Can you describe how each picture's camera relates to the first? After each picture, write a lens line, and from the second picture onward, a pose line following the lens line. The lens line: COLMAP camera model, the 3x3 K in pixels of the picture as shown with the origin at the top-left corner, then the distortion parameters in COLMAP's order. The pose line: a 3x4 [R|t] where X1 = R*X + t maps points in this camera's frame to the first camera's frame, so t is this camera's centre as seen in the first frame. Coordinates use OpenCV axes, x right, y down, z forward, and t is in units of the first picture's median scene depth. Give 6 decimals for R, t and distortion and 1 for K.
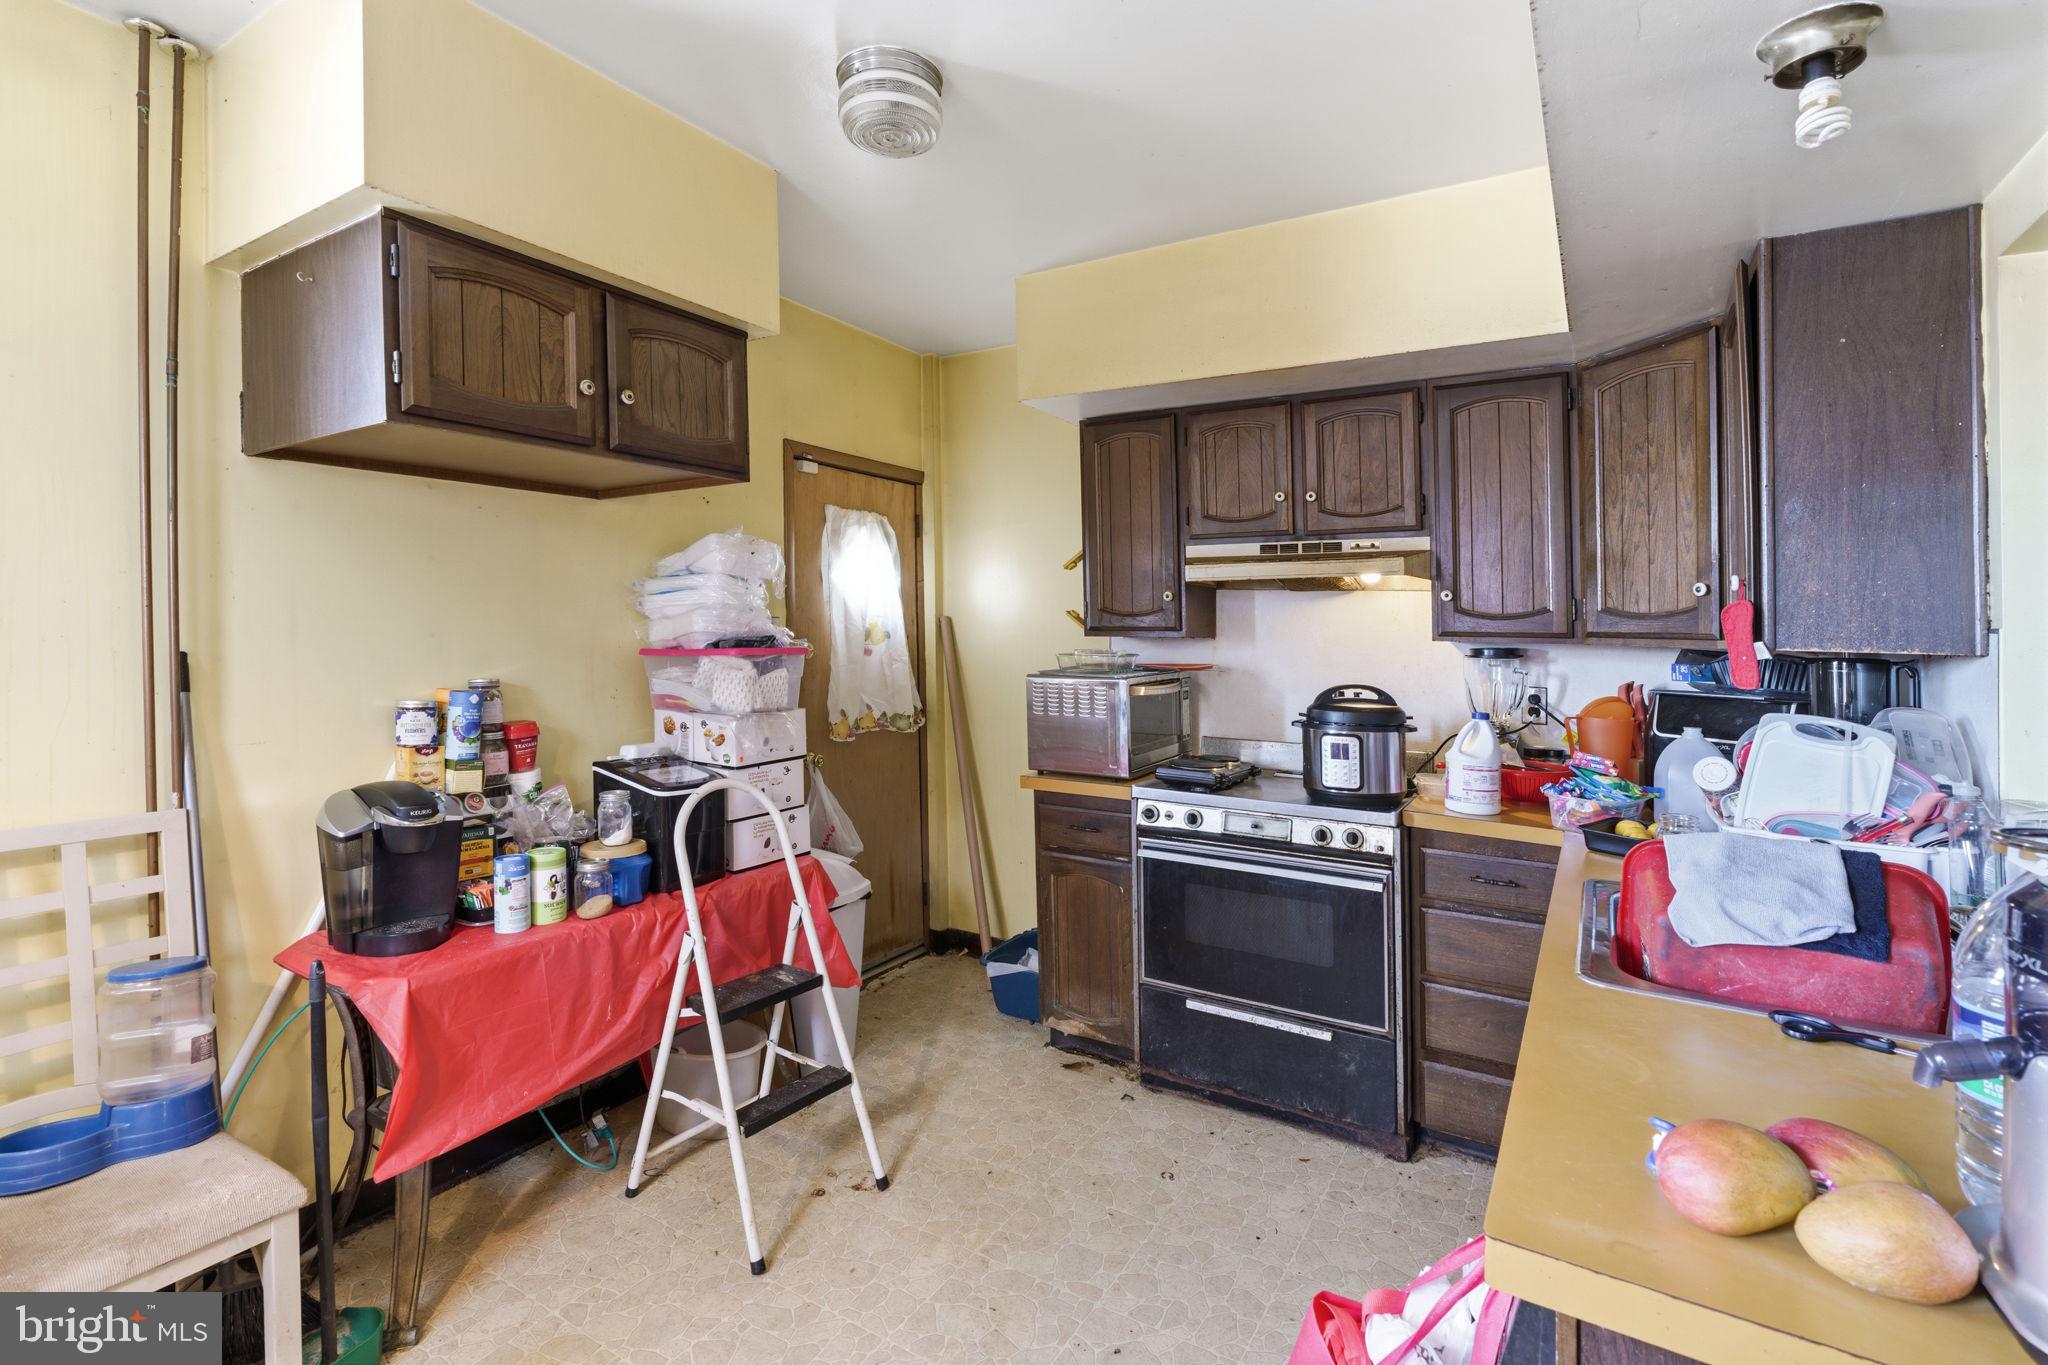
lens RADIAL K [[928.7, 0, 1046.0], [0, 928.7, 644.9], [0, 0, 1]] dist [-0.005502, 0.000254]
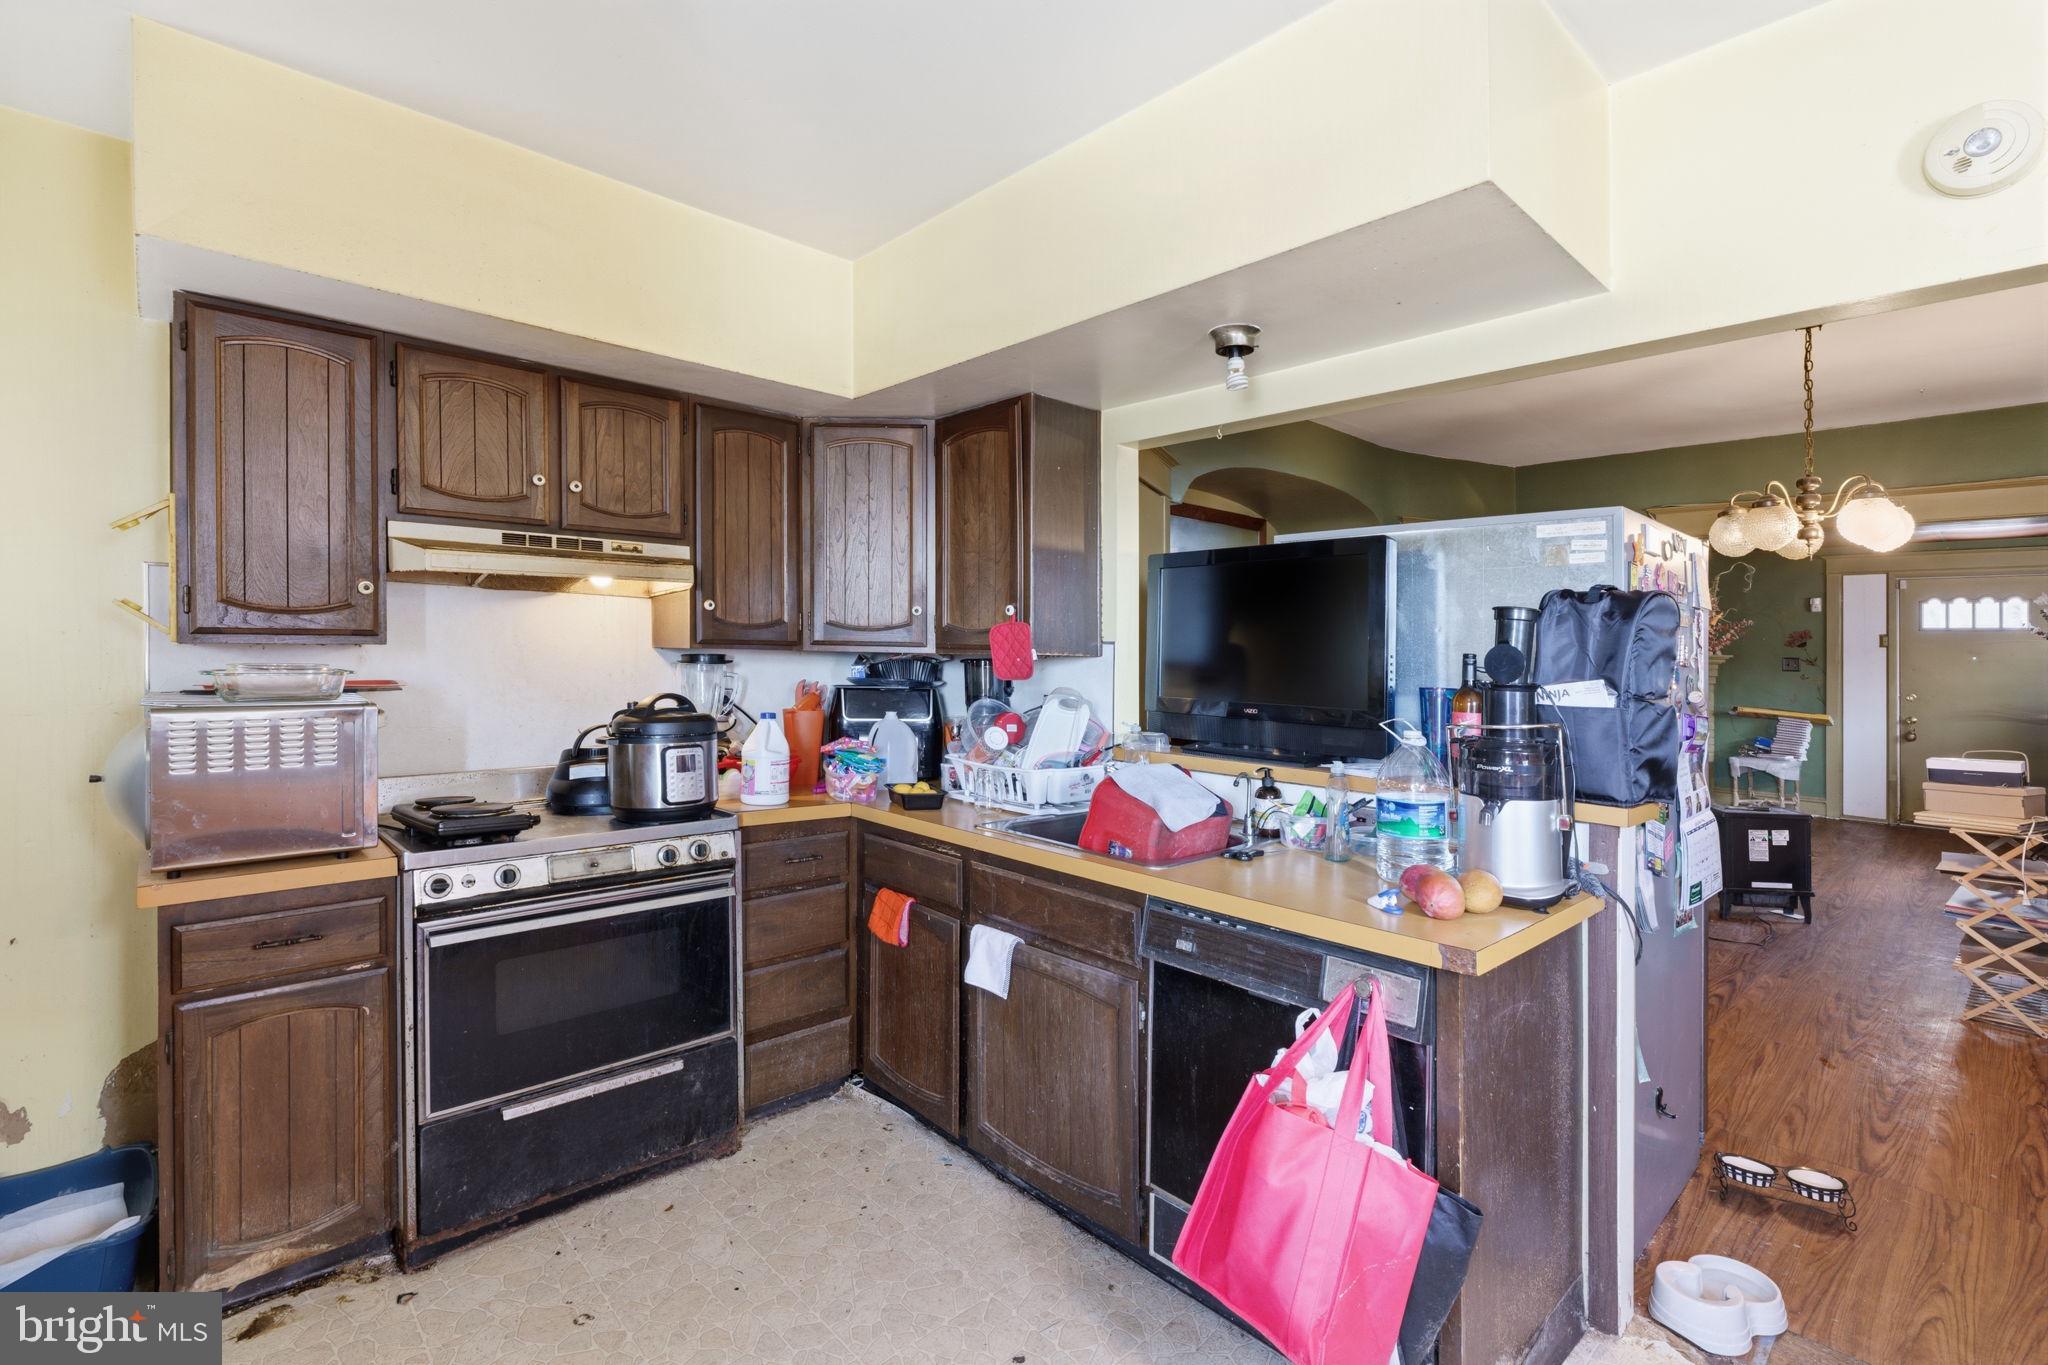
lens RADIAL K [[928.7, 0, 1011.6], [0, 928.7, 634.6], [0, 0, 1]] dist [-0.005502, 0.000254]
pose [[0.296371, 0.009341, 0.955027, -0.457189], [0.003452, 0.999935, -0.010852, -0.007187], [-0.955067, 0.006513, 0.296320, 0.352116]]
